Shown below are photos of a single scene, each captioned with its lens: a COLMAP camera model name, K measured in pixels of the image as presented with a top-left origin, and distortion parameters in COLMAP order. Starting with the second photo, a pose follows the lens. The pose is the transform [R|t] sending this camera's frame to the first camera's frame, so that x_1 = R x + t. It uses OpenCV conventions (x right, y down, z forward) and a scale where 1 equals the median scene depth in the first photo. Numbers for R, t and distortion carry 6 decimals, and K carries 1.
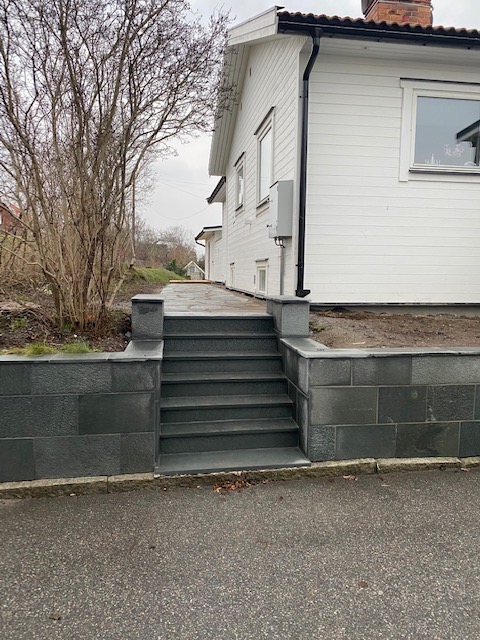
lens RADIAL K [[493.8, 0, 240.0], [0, 493.8, 320.0], [0, 0, 1]] dist [0.030328, -0.005507]
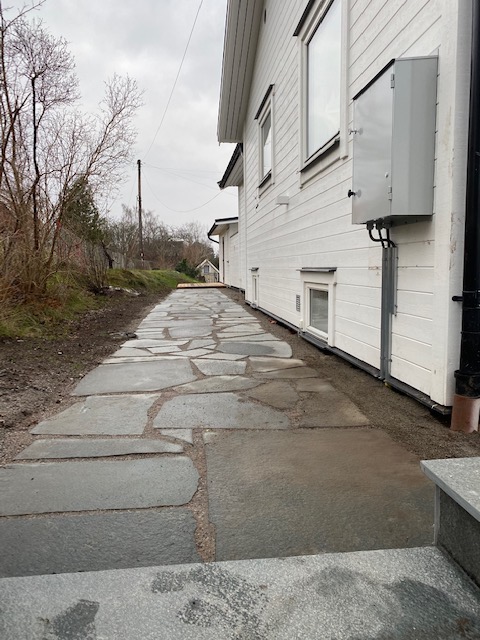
lens RADIAL K [[493.8, 0, 240.0], [0, 493.8, 320.0], [0, 0, 1]] dist [0.030328, -0.005507]
pose [[0.999096, -0.020478, -0.037265, -0.008290], [0.020831, 0.999742, 0.009094, -0.035577], [0.037069, -0.009862, 0.999264, 0.227321]]
